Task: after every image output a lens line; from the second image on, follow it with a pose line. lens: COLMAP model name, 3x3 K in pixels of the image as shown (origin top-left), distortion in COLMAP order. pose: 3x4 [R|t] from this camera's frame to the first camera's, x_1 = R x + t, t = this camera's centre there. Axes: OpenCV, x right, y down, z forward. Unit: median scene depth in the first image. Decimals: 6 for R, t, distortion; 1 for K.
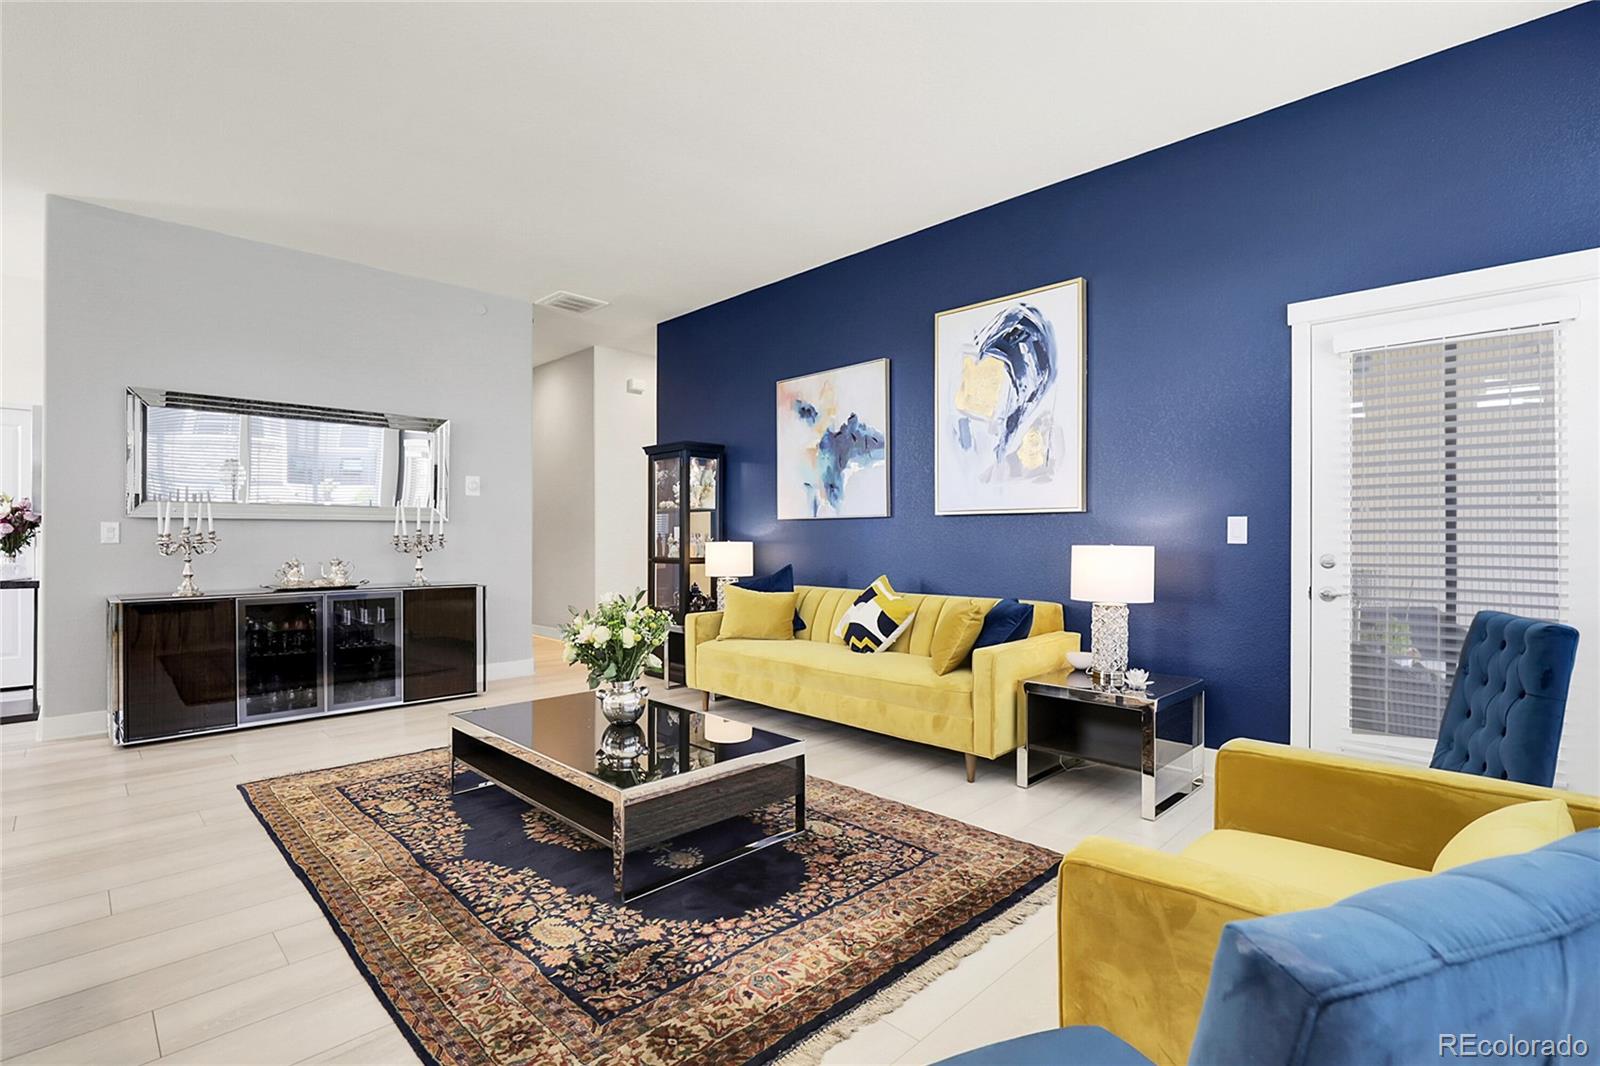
lens RADIAL K [[743.7, 0, 804.0], [0, 743.7, 537.3], [0, 0, 1]] dist [-0.013162, -0.003538]
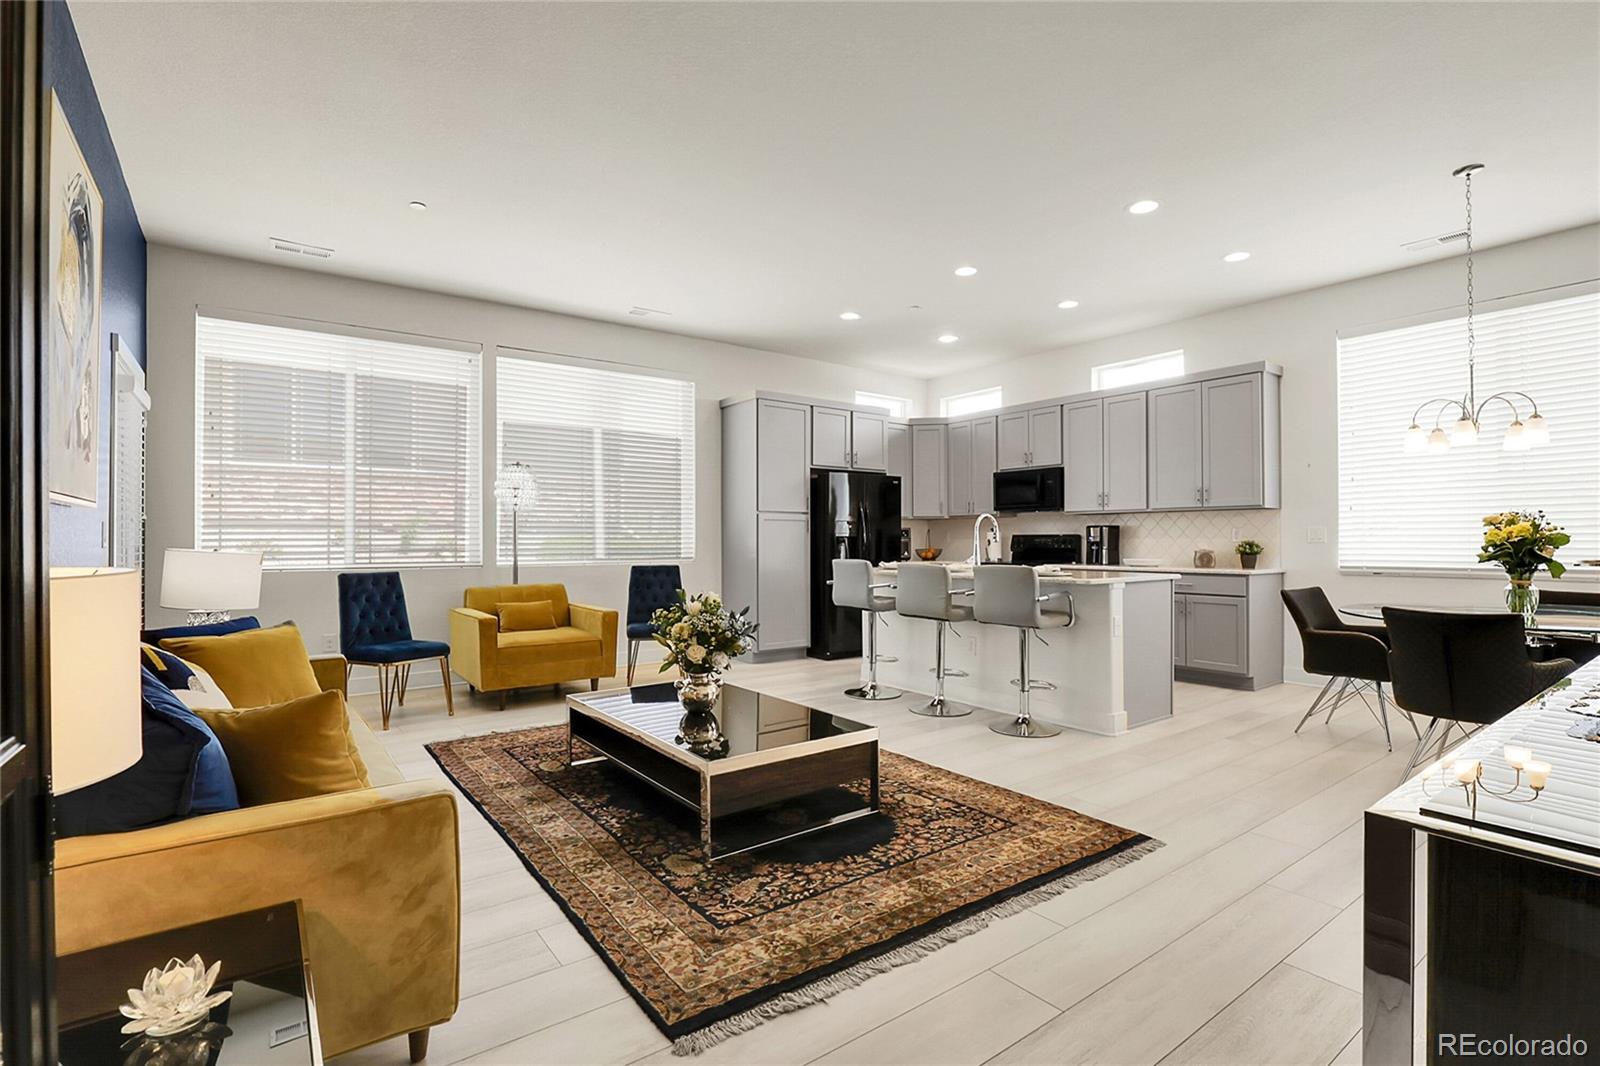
lens RADIAL K [[743.7, 0, 808.9], [0, 743.7, 527.3], [0, 0, 1]] dist [-0.013162, -0.003538]
pose [[-0.989807, 0.003357, 0.142375, -0.412128], [0.000730, 0.999829, -0.018501, 0.001879], [-0.142412, -0.018208, -0.989640, 1.525286]]
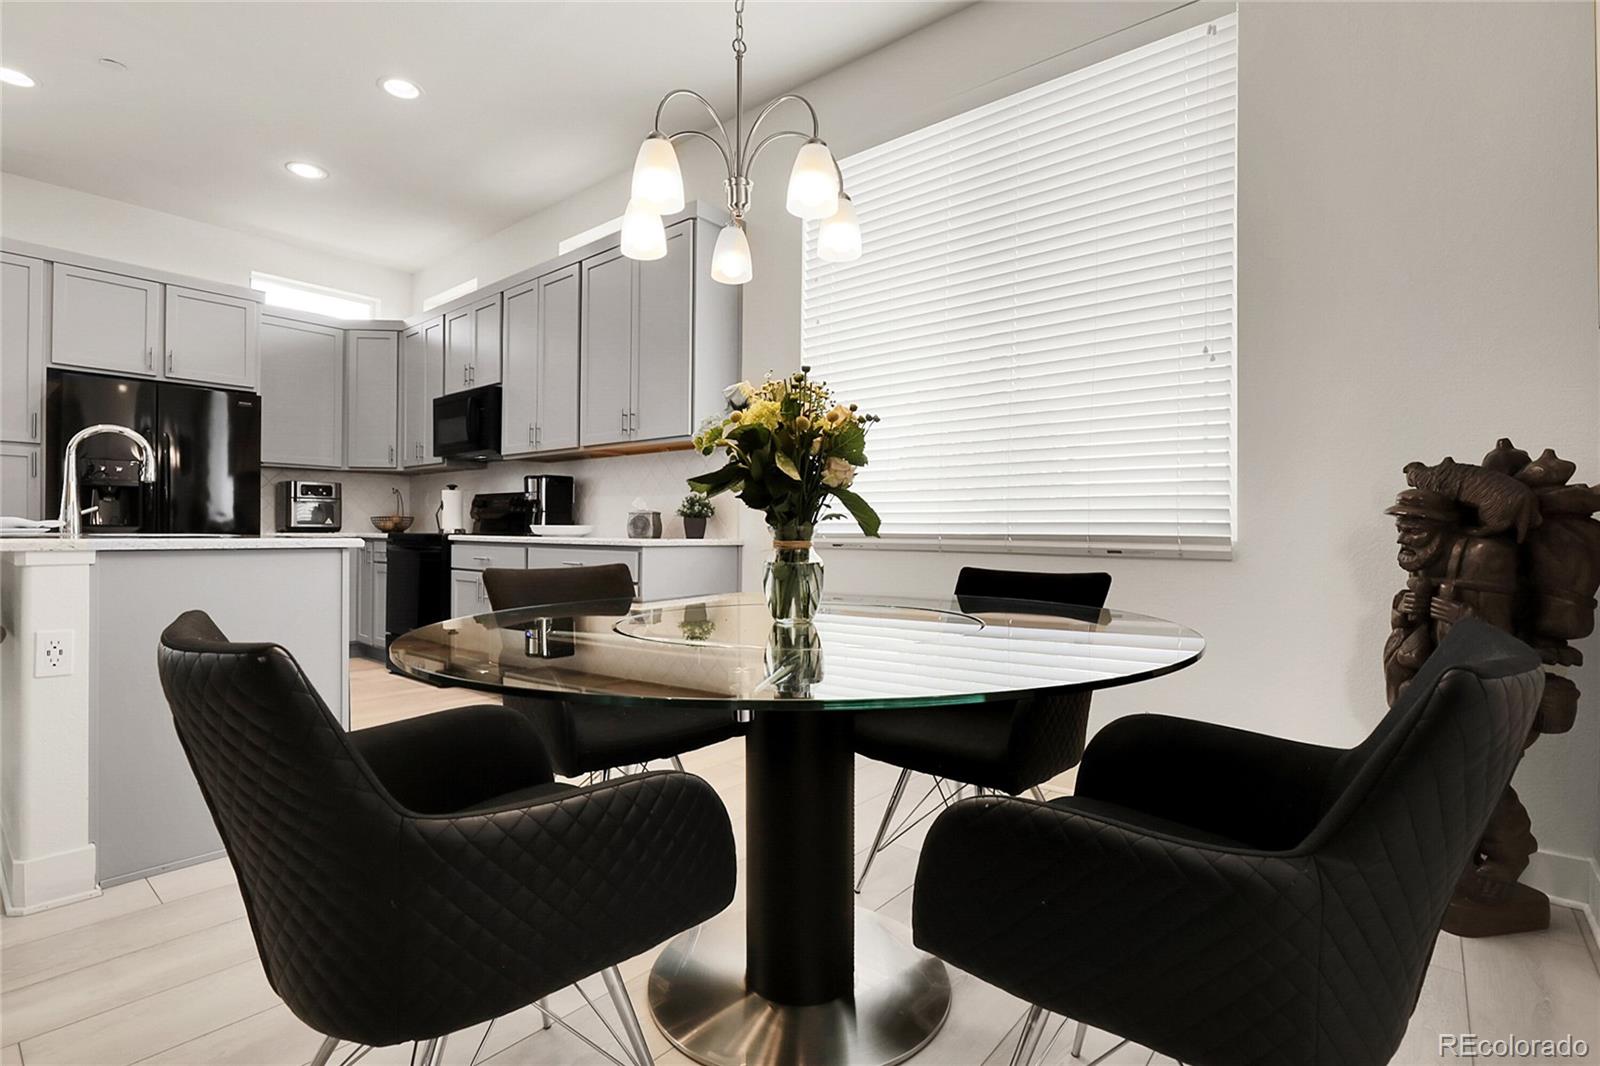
lens RADIAL K [[743.7, 0, 796.6], [0, 743.7, 528.2], [0, 0, 1]] dist [-0.013162, -0.003538]
pose [[-0.996048, -0.009212, -0.088333, -1.096497], [-0.008979, 0.999955, -0.003038, 0.044385], [0.088357, -0.002233, -0.996086, 0.905246]]
